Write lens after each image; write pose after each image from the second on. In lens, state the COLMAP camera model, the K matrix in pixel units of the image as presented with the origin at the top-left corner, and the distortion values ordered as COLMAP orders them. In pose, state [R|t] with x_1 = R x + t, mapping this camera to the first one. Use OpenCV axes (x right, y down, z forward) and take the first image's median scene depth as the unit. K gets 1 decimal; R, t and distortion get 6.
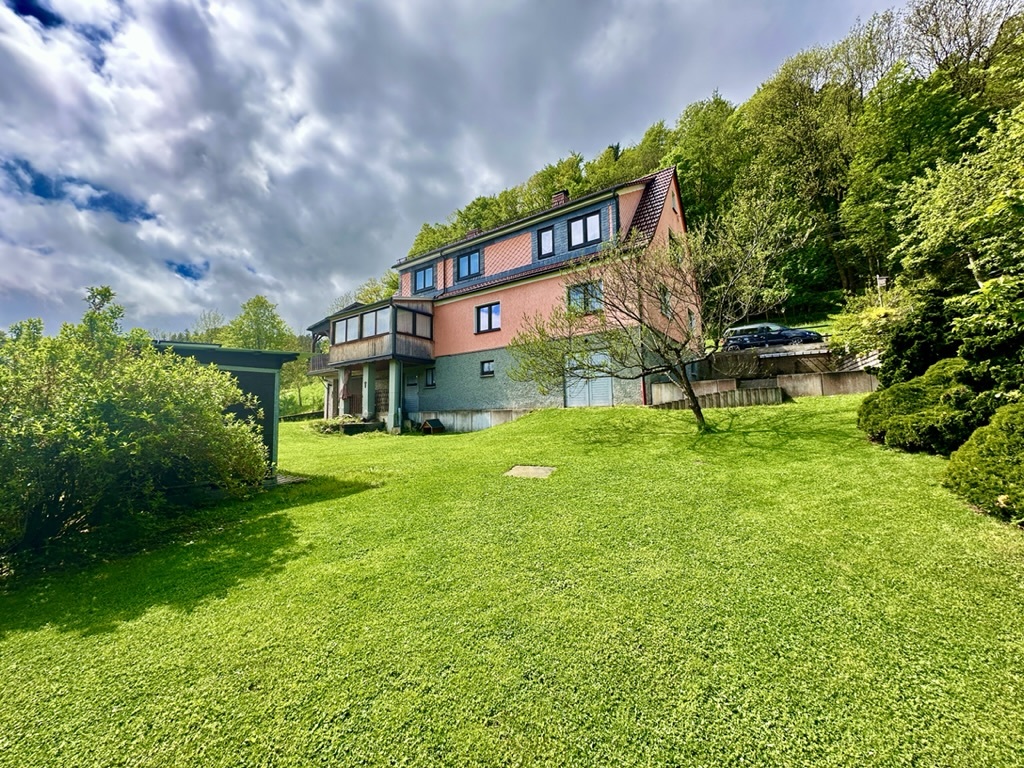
lens RADIAL K [[407.1, 0, 507.7], [0, 407.1, 385.8], [0, 0, 1]] dist [-0.003850, -0.000250]
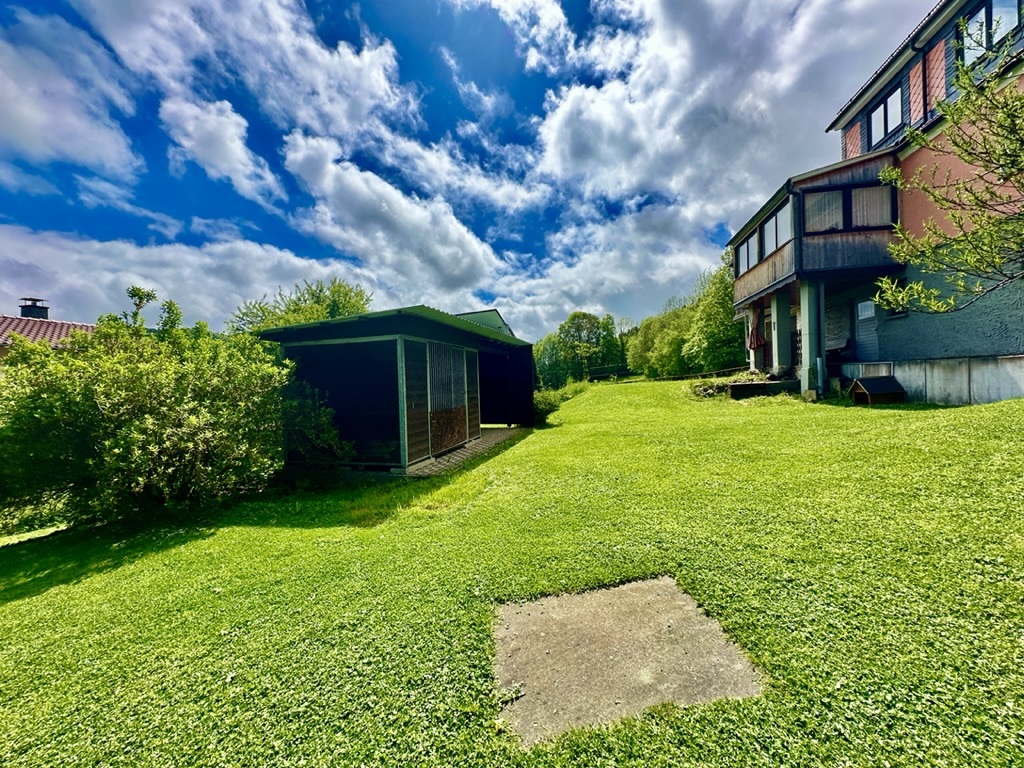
lens RADIAL K [[407.1, 0, 513.6], [0, 407.1, 383.2], [0, 0, 1]] dist [-0.003850, -0.000250]
pose [[0.403604, 0.006547, -0.914910, 0.103703], [0.102770, 0.993322, 0.052444, 0.012141], [0.909143, -0.115192, 0.400236, 0.319091]]
